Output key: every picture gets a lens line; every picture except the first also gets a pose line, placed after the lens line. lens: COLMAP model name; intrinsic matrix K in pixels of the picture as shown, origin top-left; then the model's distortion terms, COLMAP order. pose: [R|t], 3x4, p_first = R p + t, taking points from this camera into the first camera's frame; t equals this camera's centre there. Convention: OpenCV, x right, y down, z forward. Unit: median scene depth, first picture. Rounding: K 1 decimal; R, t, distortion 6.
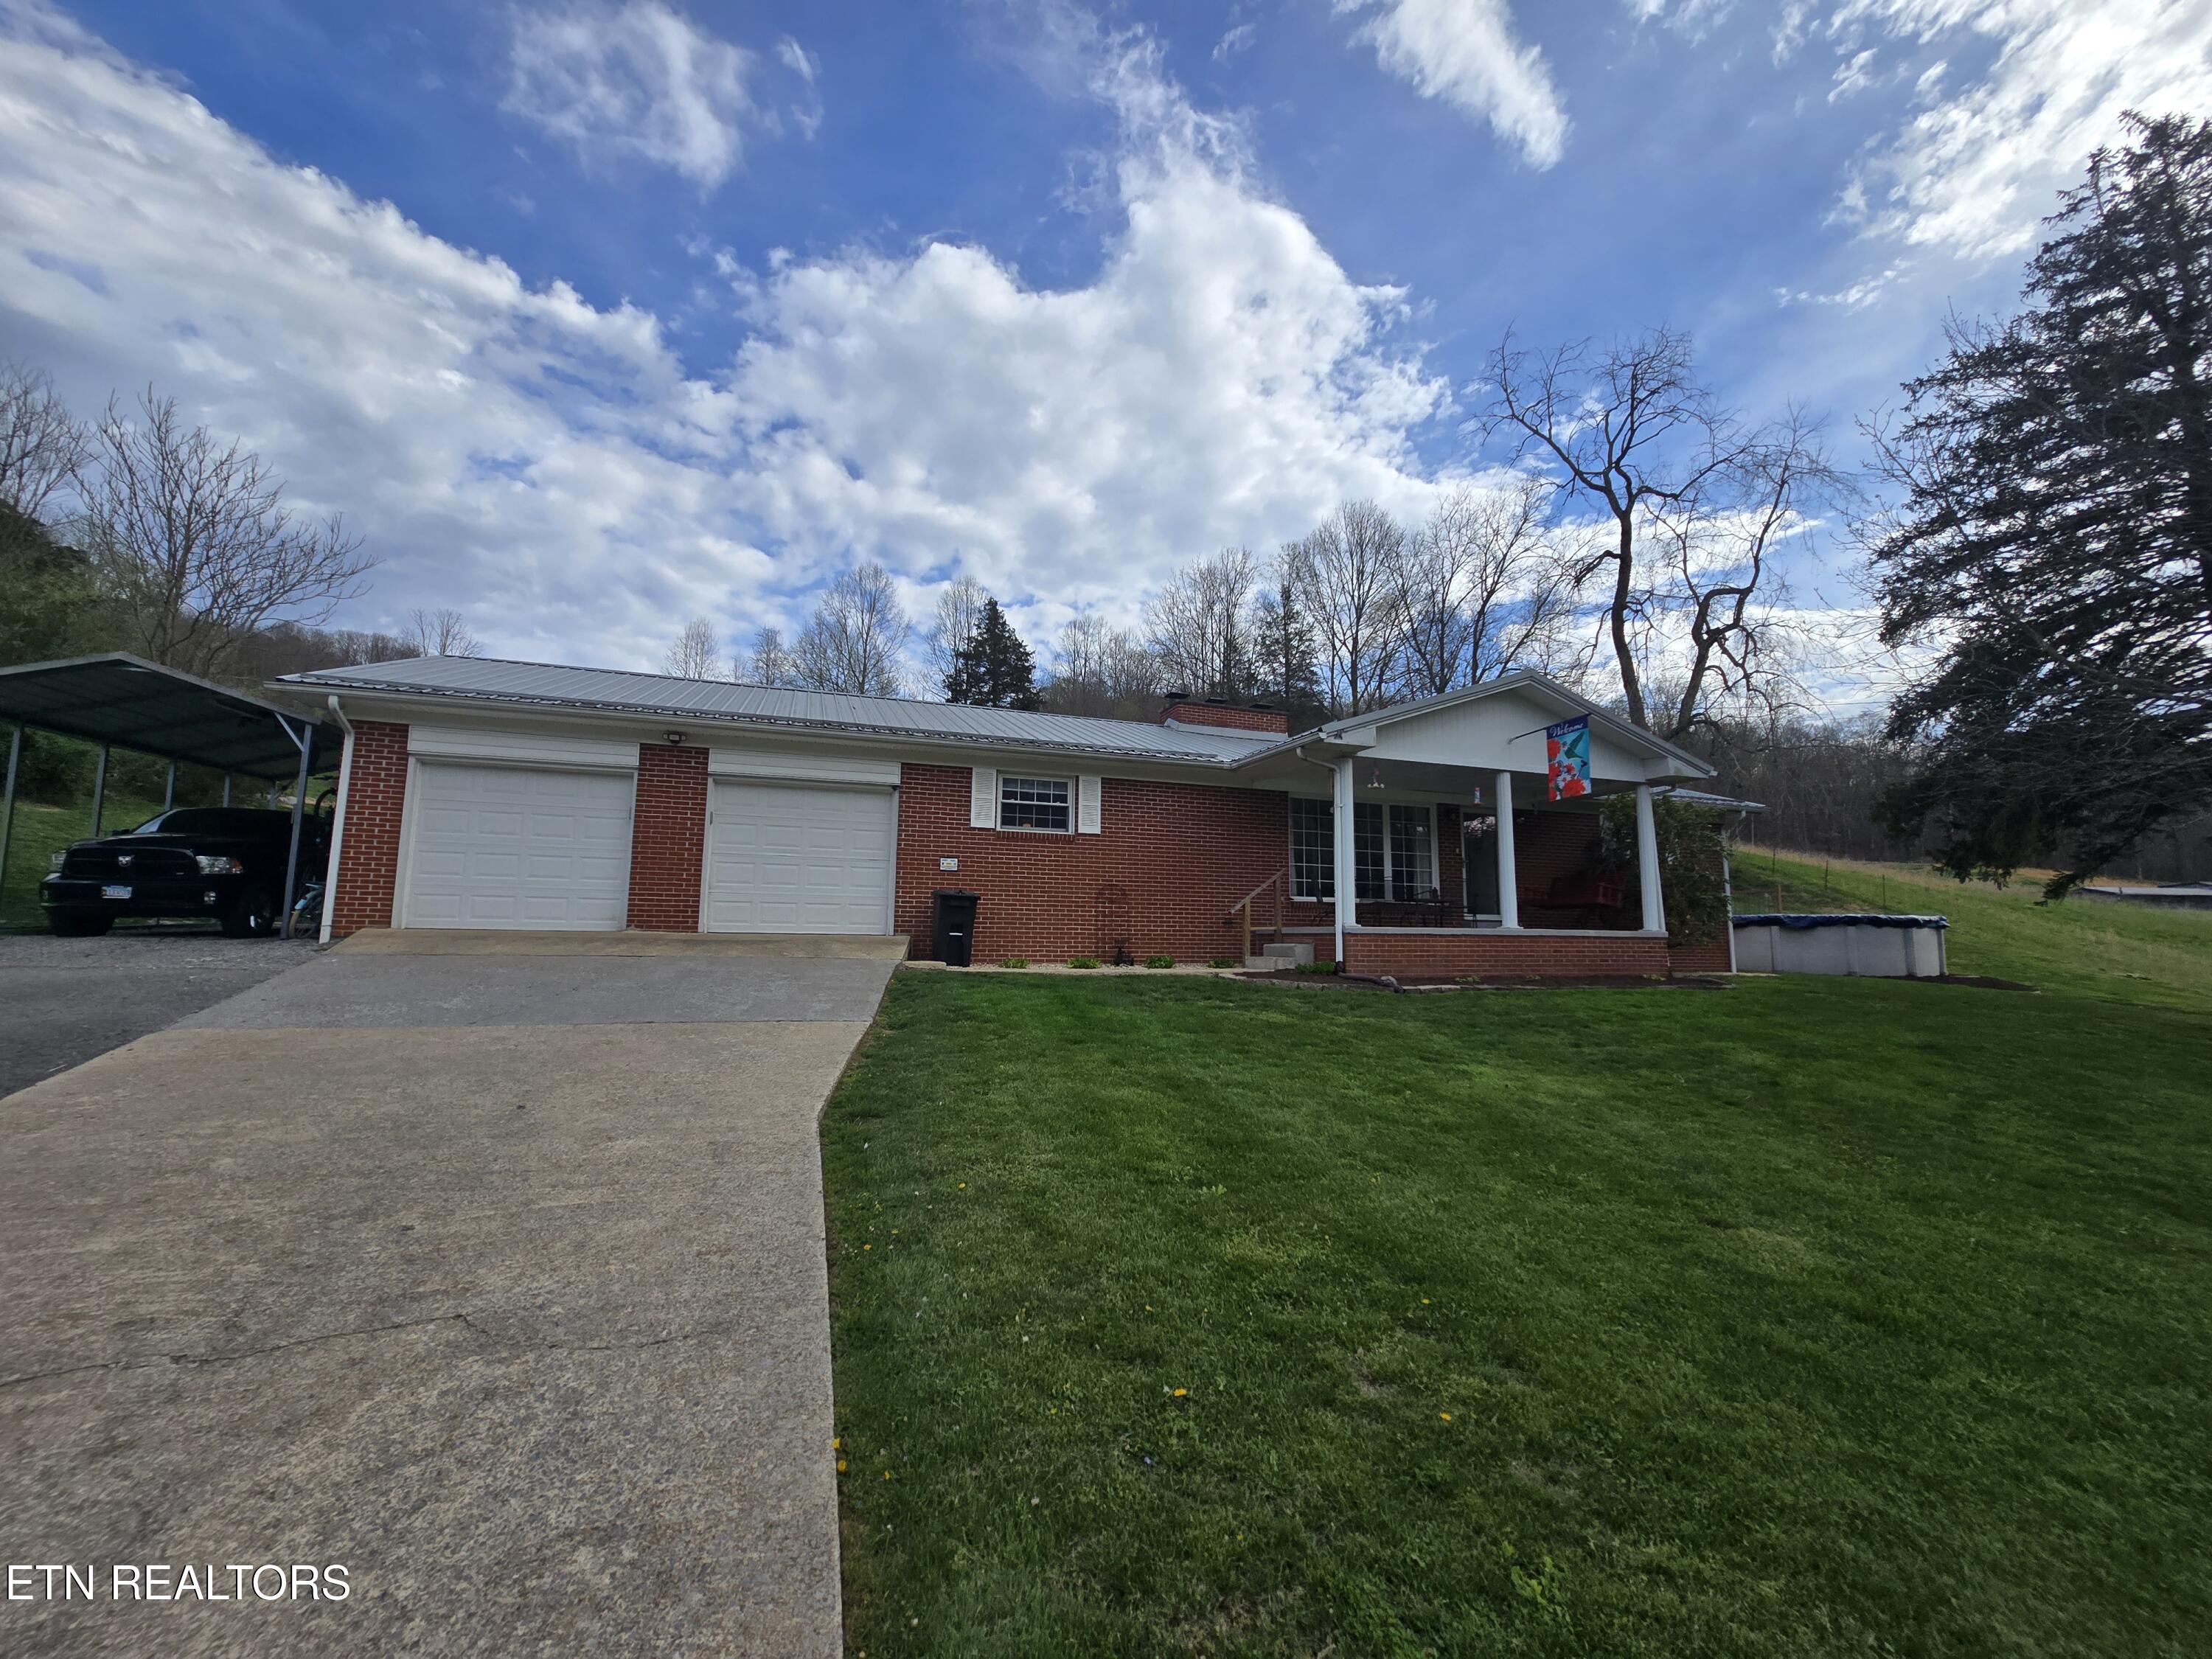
lens RADIAL K [[894.4, 0, 1106.0], [0, 894.4, 829.5], [0, 0, 1]] dist [-0.001994, -0.000105]
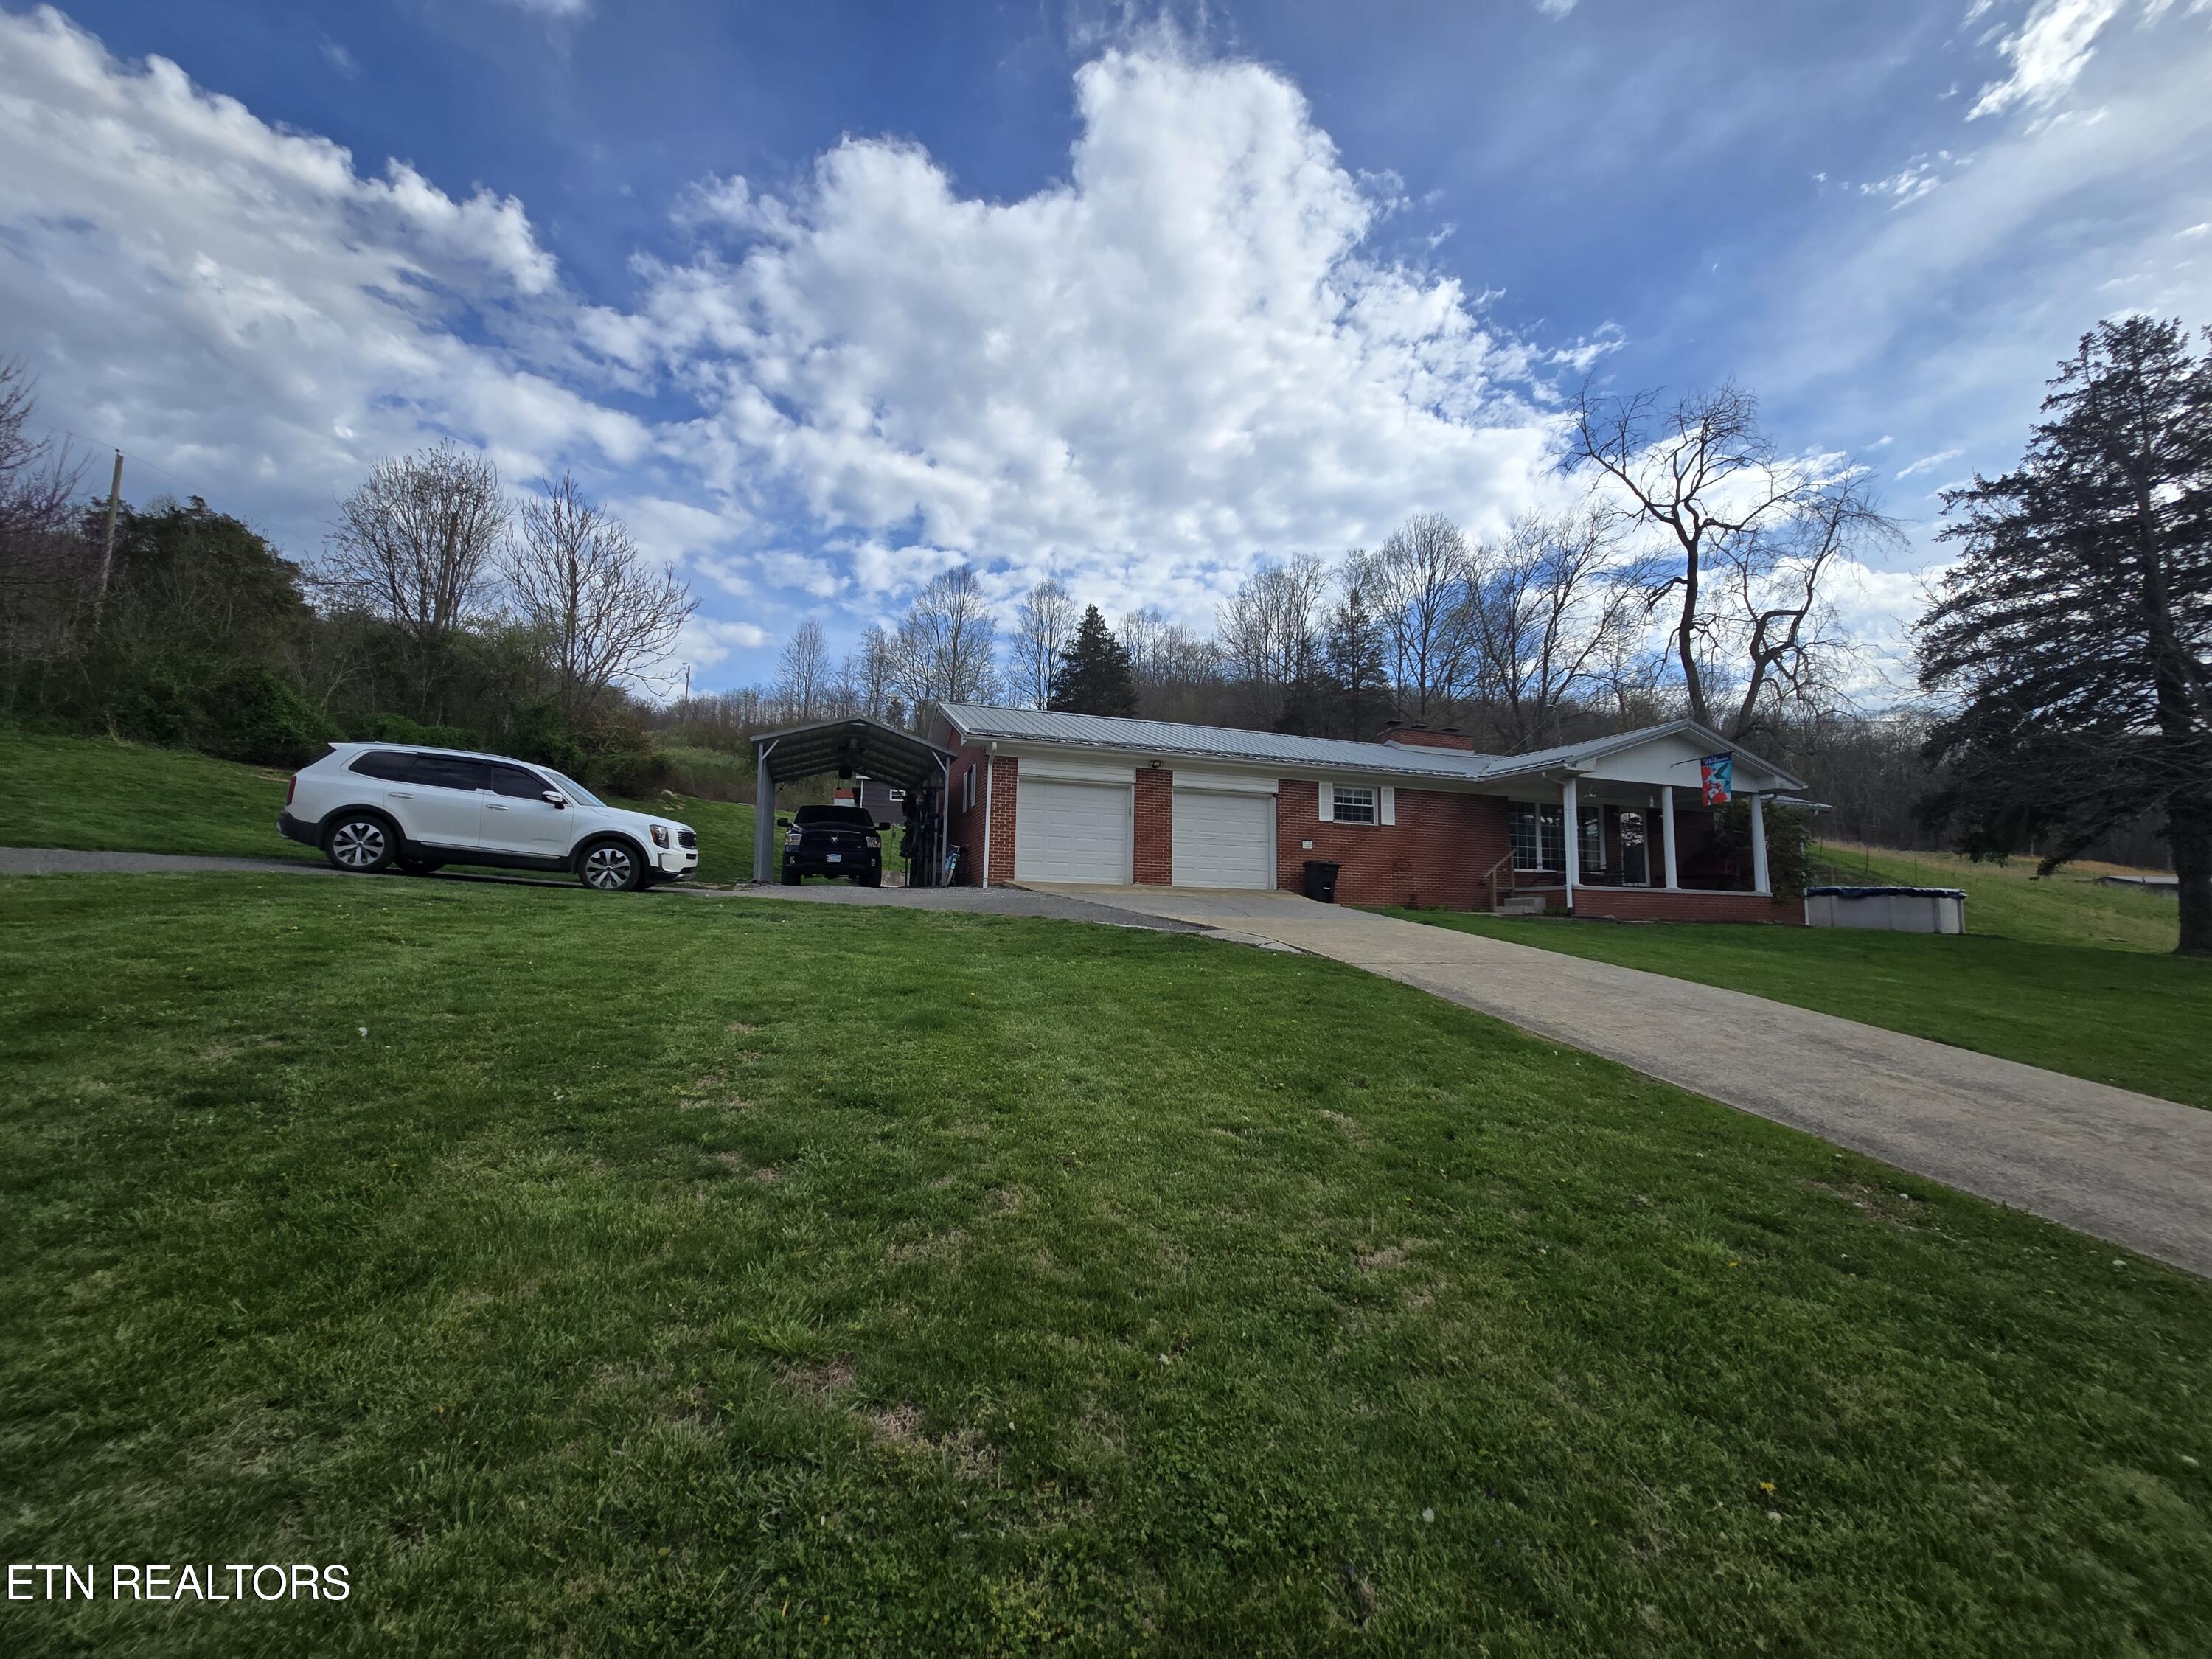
lens RADIAL K [[898.3, 0, 1106.0], [0, 898.3, 829.5], [0, 0, 1]] dist [-0.001990, 0.000114]
pose [[0.999859, 0.005537, -0.015845, -0.343434], [-0.005275, 0.999850, 0.016515, -0.007698], [0.015934, -0.016429, 0.999738, -0.383137]]
